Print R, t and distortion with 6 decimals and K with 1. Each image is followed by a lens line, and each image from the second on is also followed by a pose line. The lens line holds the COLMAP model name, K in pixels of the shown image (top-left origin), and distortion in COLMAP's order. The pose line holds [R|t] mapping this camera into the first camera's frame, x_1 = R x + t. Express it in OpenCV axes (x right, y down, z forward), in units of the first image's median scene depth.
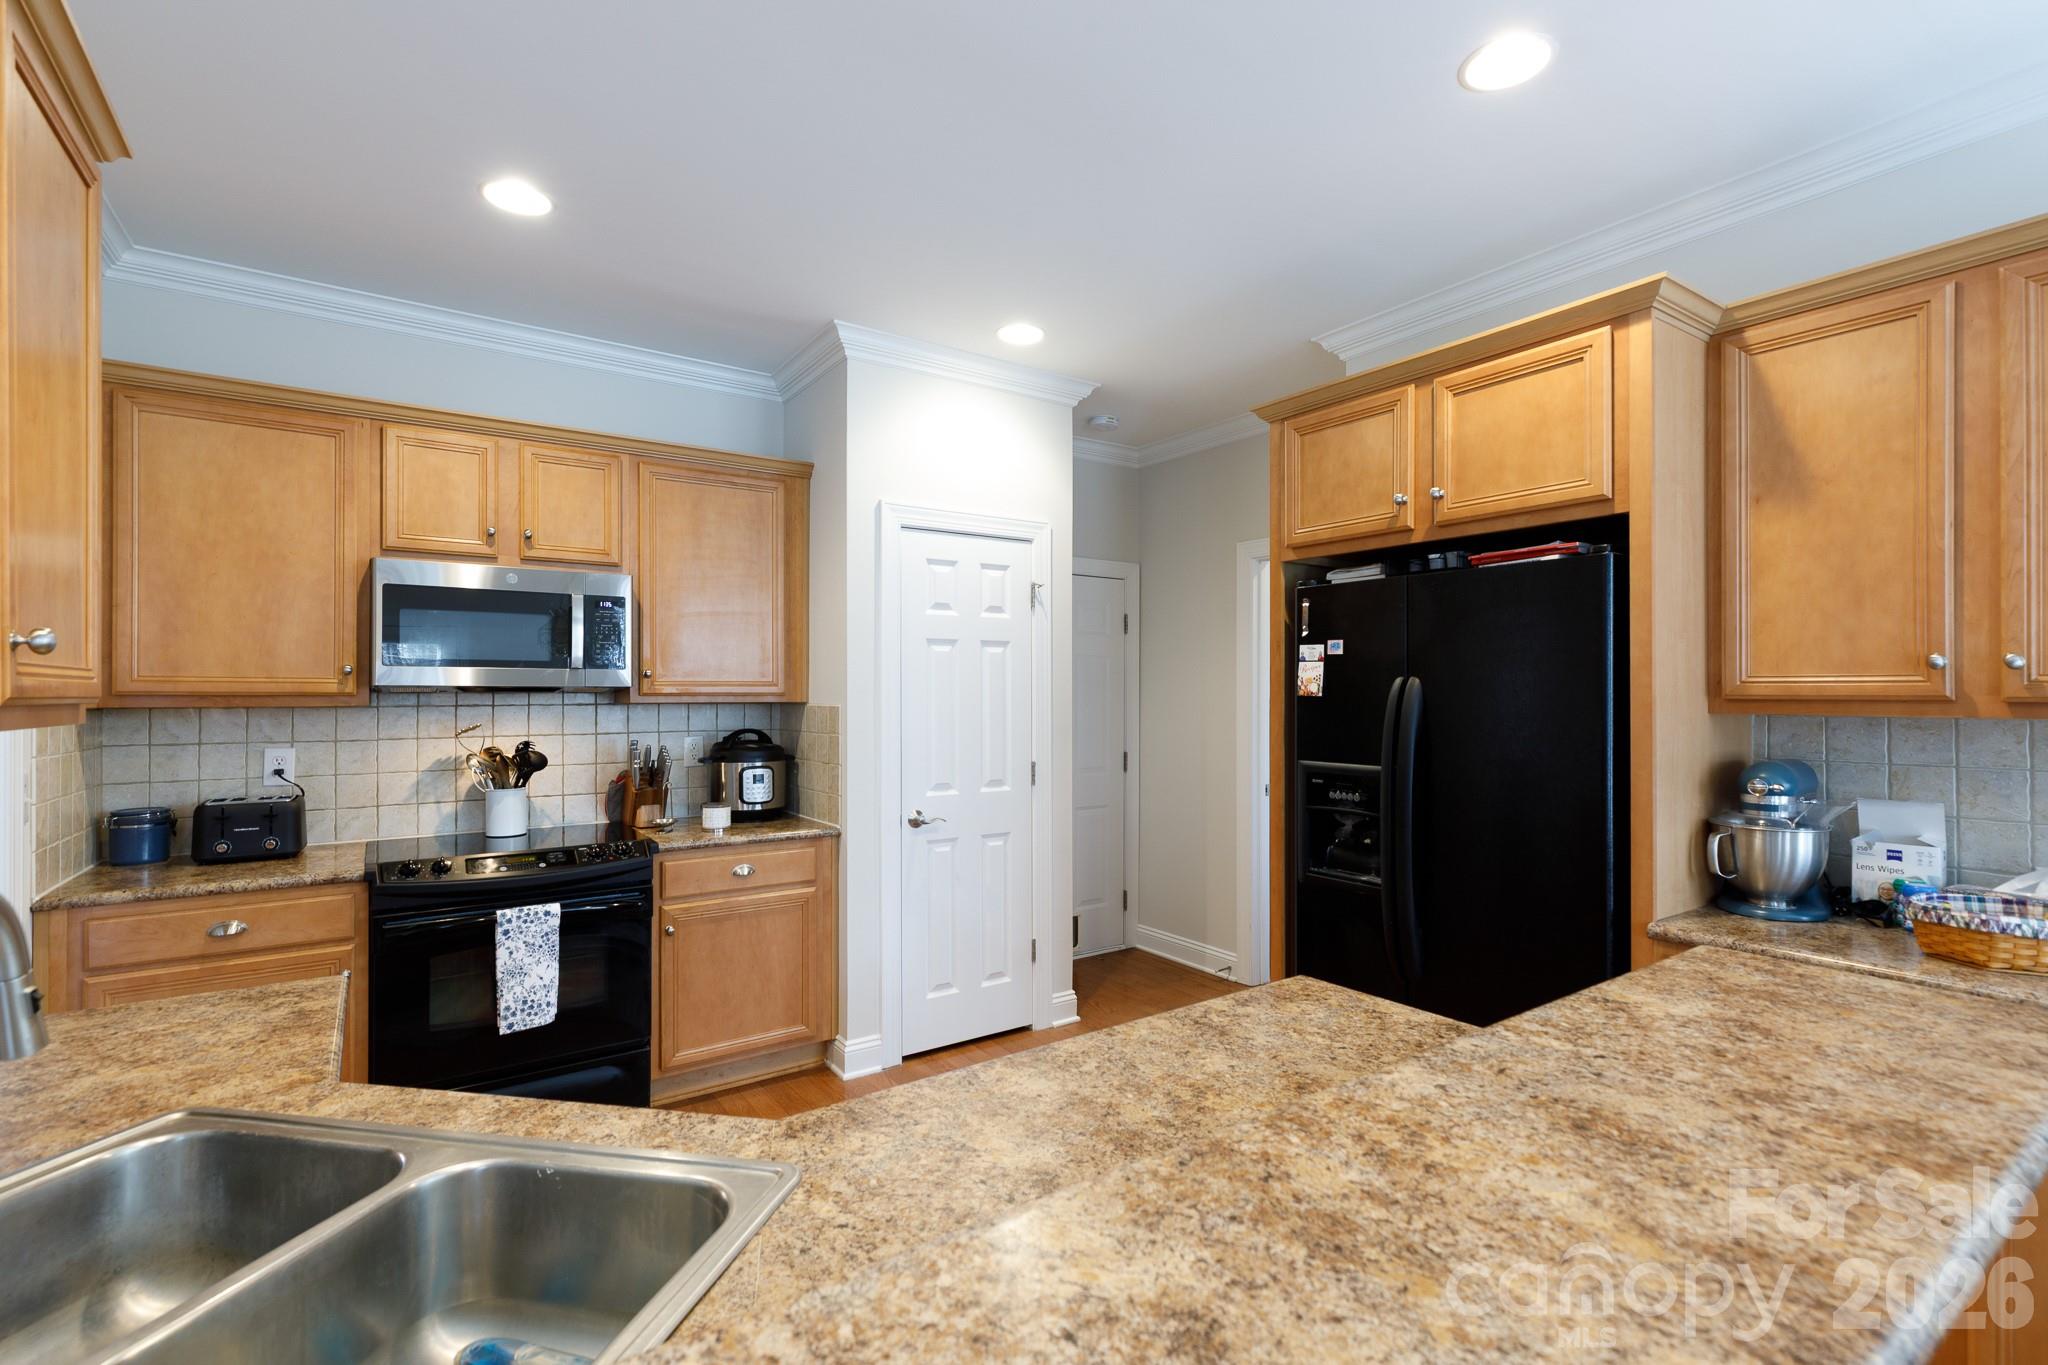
lens RADIAL K [[928.1, 0, 1031.3], [0, 928.1, 691.4], [0, 0, 1]] dist [0.001758, 0.000232]
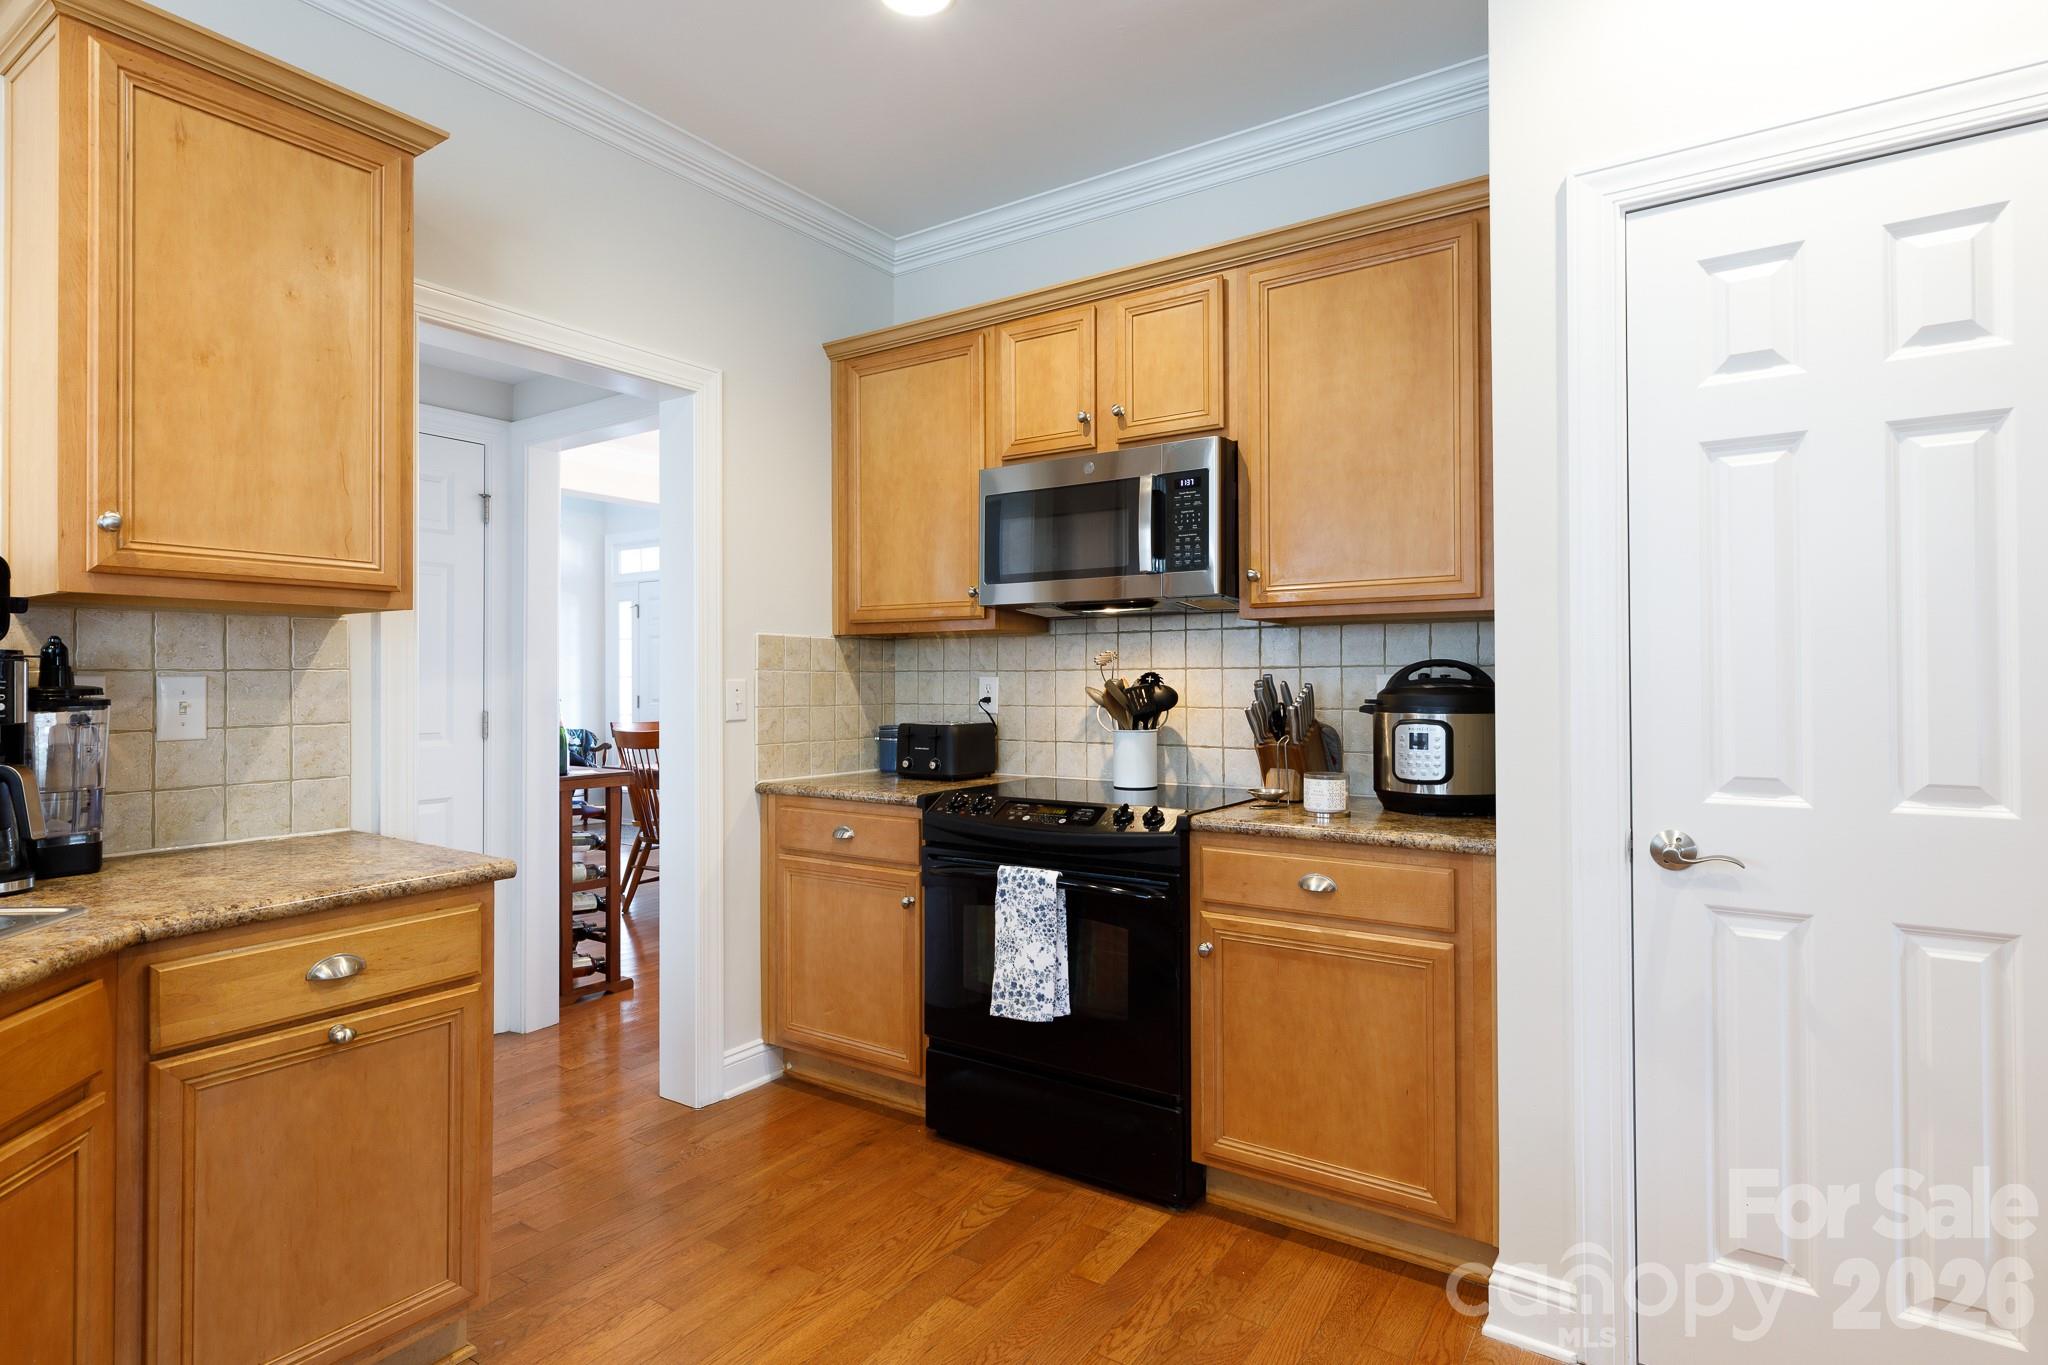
lens RADIAL K [[1049.3, 0, 1016.9], [0, 1049.3, 673.3], [0, 0, 1]] dist [-0.005382, 0.000287]
pose [[0.355170, -0.007400, -0.934772, 0.274891], [0.000315, 0.999970, -0.007797, 0.065536], [0.934802, 0.002475, 0.355161, 0.614043]]
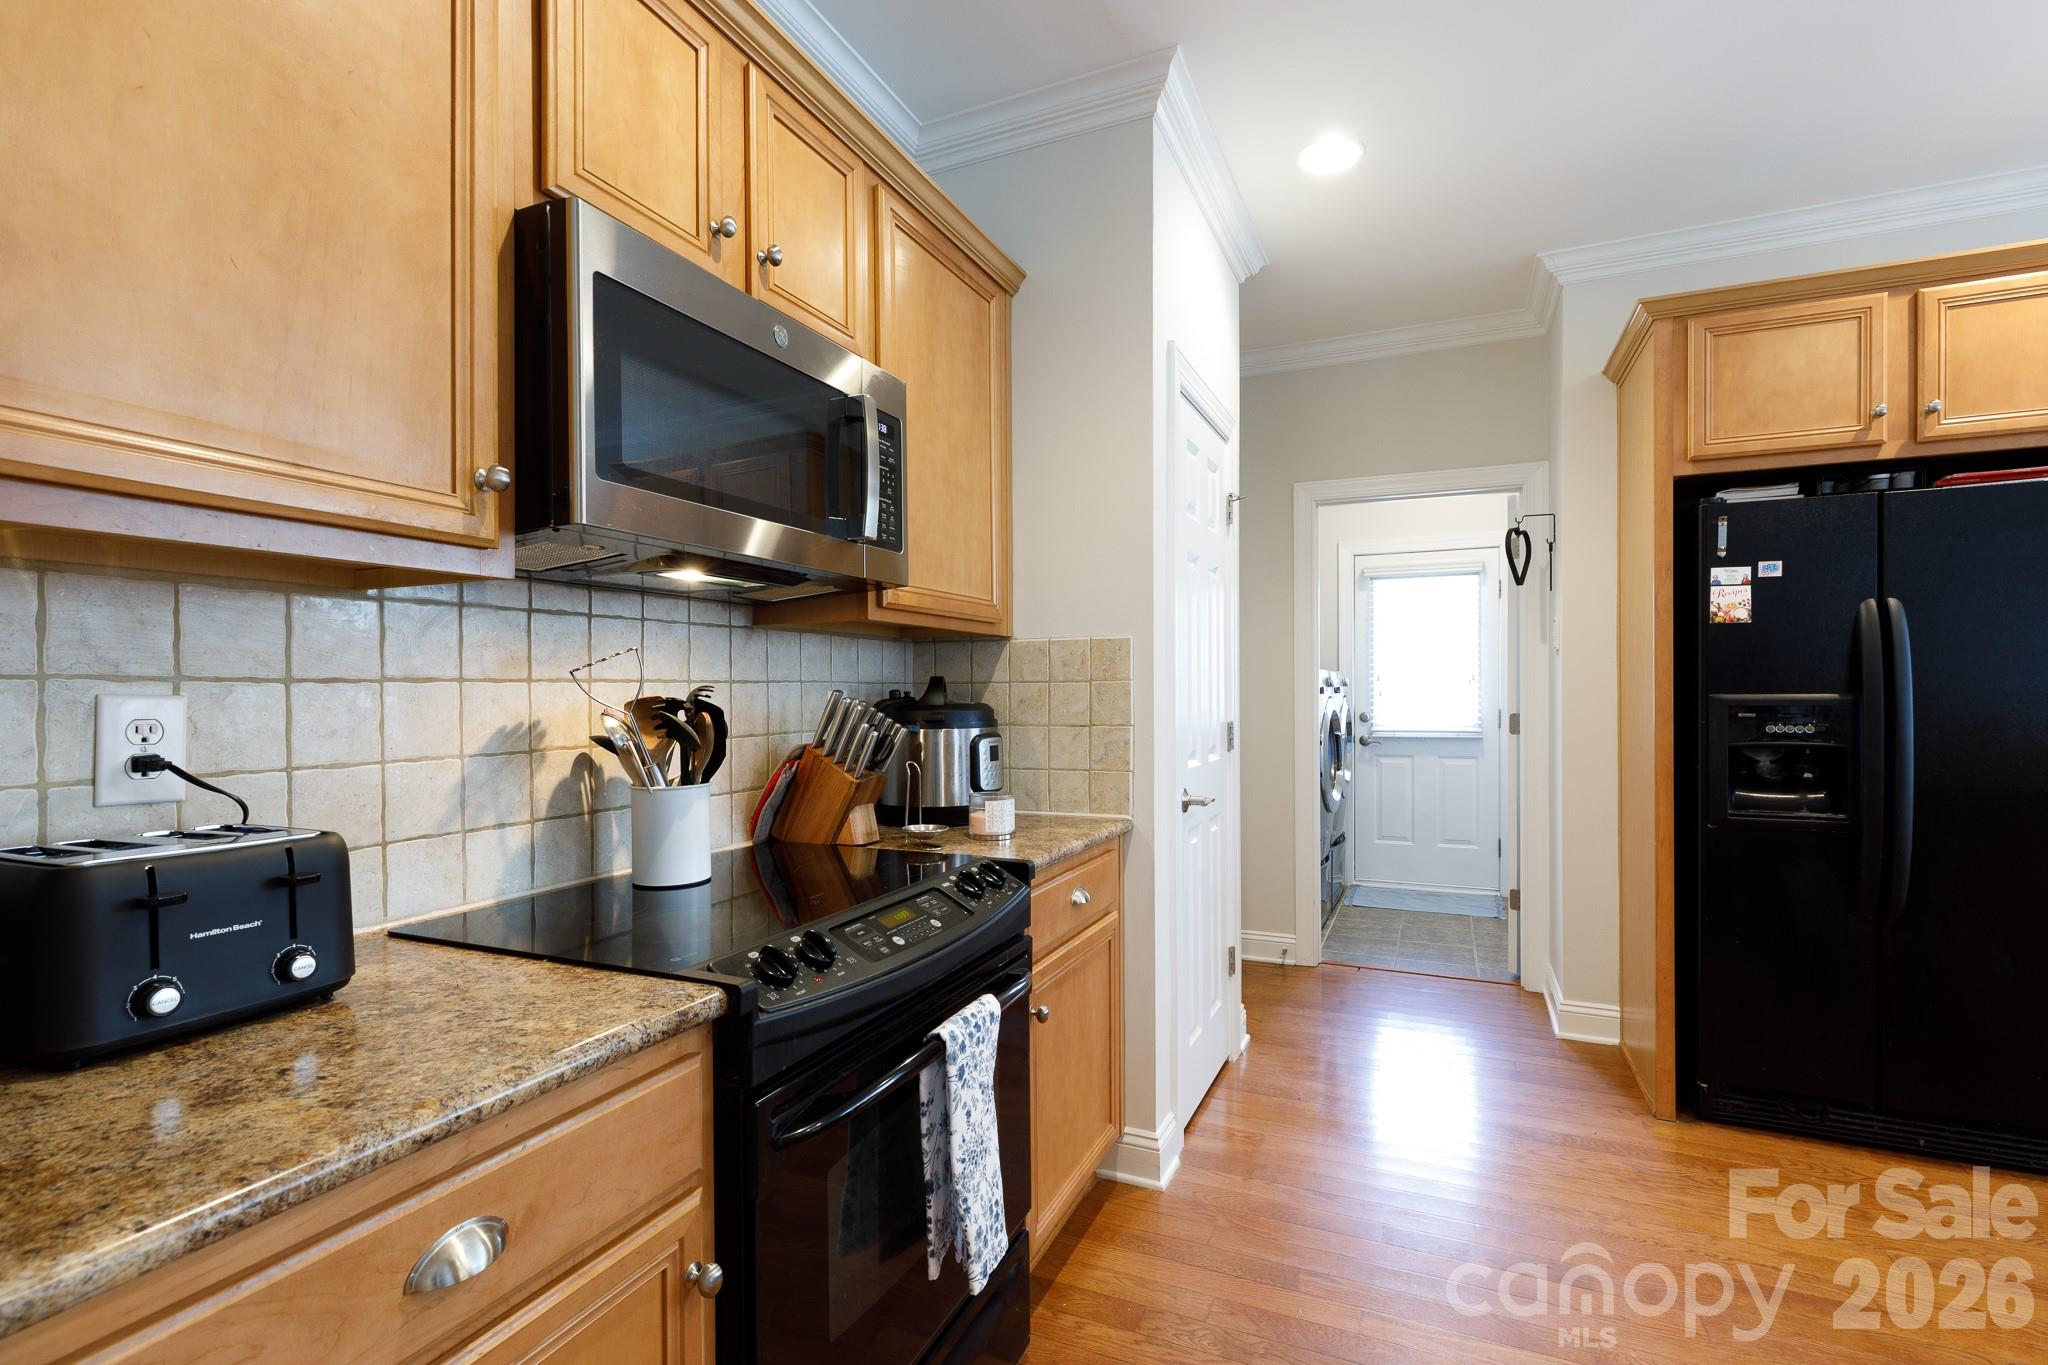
lens RADIAL K [[928.1, 0, 1029.7], [0, 928.1, 698.7], [0, 0, 1]] dist [0.001758, 0.000232]
pose [[0.854751, -0.010340, 0.518936, -0.698368], [0.007363, 0.999943, 0.007795, 0.061370], [-0.518987, -0.002842, 0.854778, 0.526186]]
